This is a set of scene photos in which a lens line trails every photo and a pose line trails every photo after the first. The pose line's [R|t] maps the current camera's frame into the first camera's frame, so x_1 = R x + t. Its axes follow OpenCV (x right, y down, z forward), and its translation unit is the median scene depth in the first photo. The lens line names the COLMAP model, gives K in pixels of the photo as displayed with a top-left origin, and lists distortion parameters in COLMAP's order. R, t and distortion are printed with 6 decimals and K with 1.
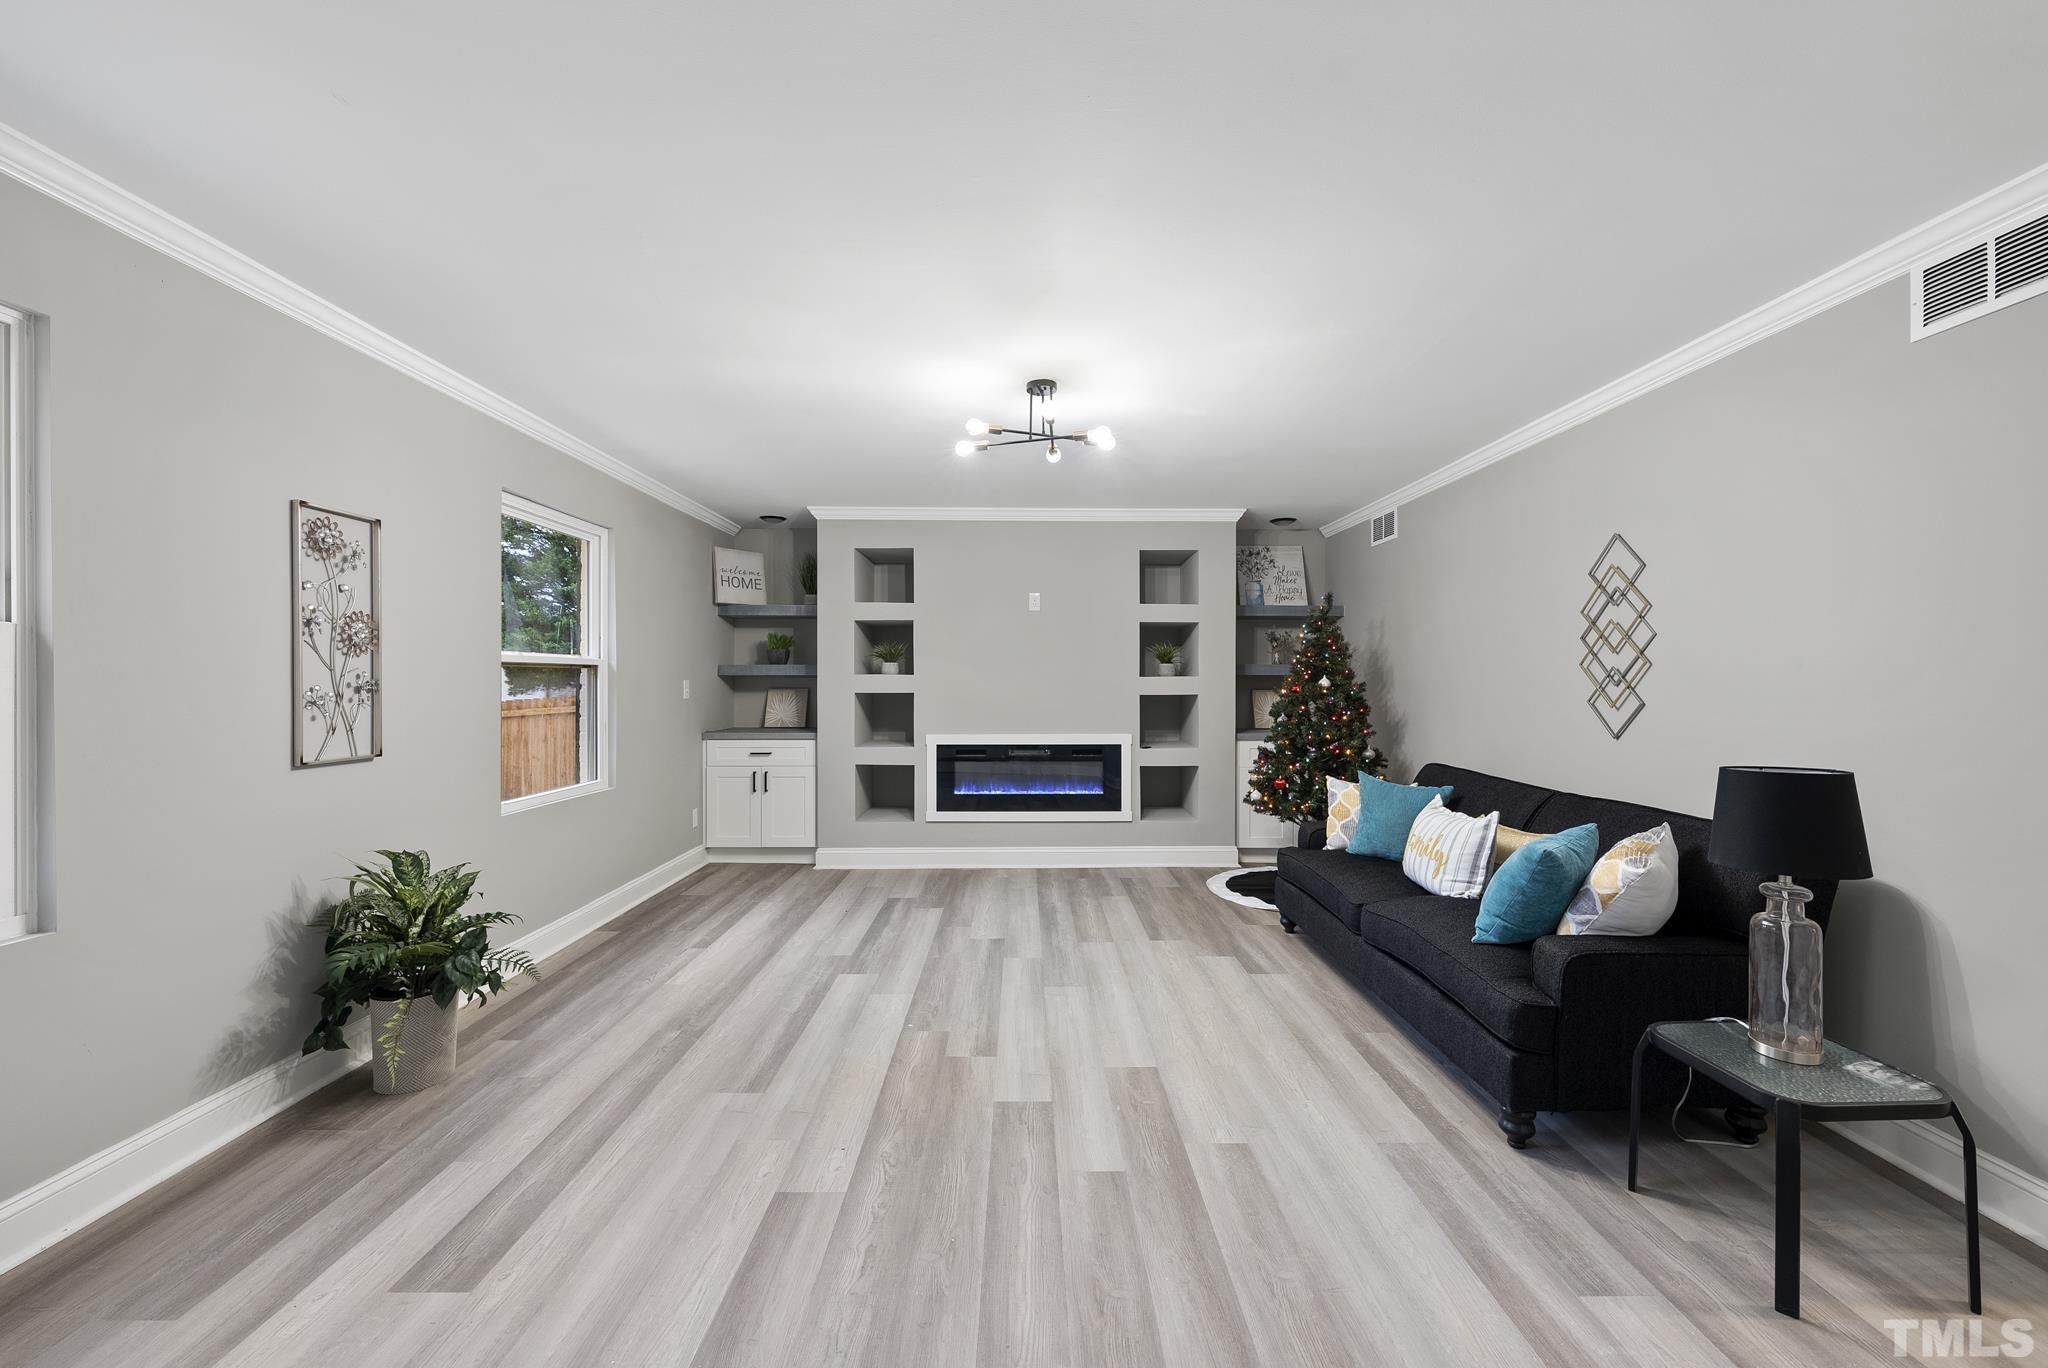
lens RADIAL K [[804.5, 0, 1033.9], [0, 804.5, 682.1], [0, 0, 1]] dist [-0.002164, 0.000106]
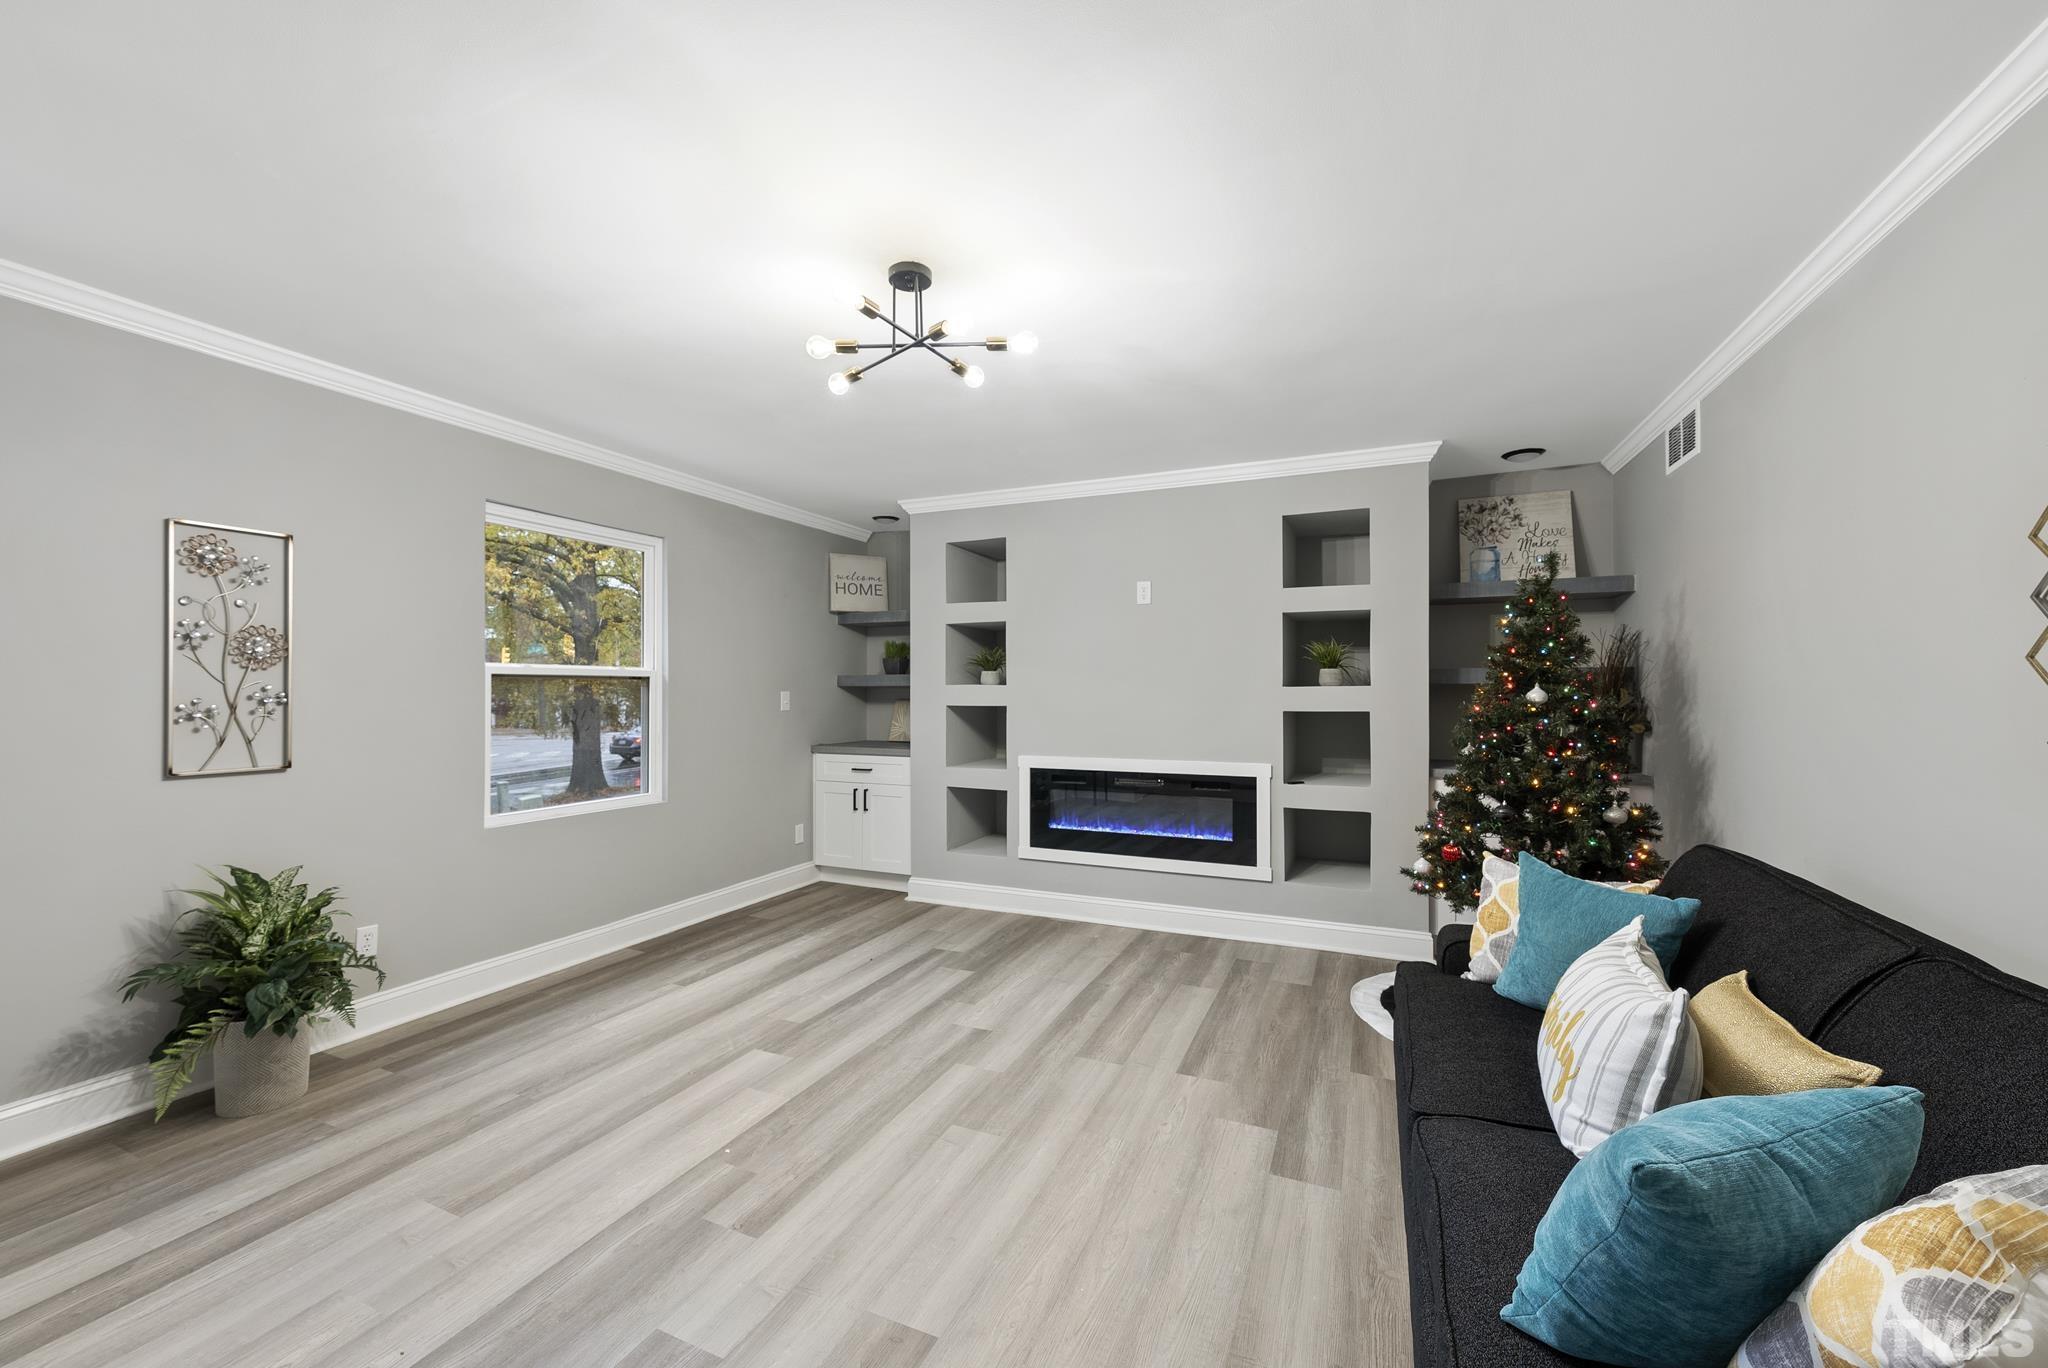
lens RADIAL K [[804.5, 0, 1018.9], [0, 804.5, 685.4], [0, 0, 1]] dist [-0.002164, 0.000106]
pose [[0.909075, -0.002851, -0.416623, 0.307606], [-0.000211, 0.999973, -0.007304, -0.003295], [0.416633, 0.006728, 0.909050, 0.318400]]
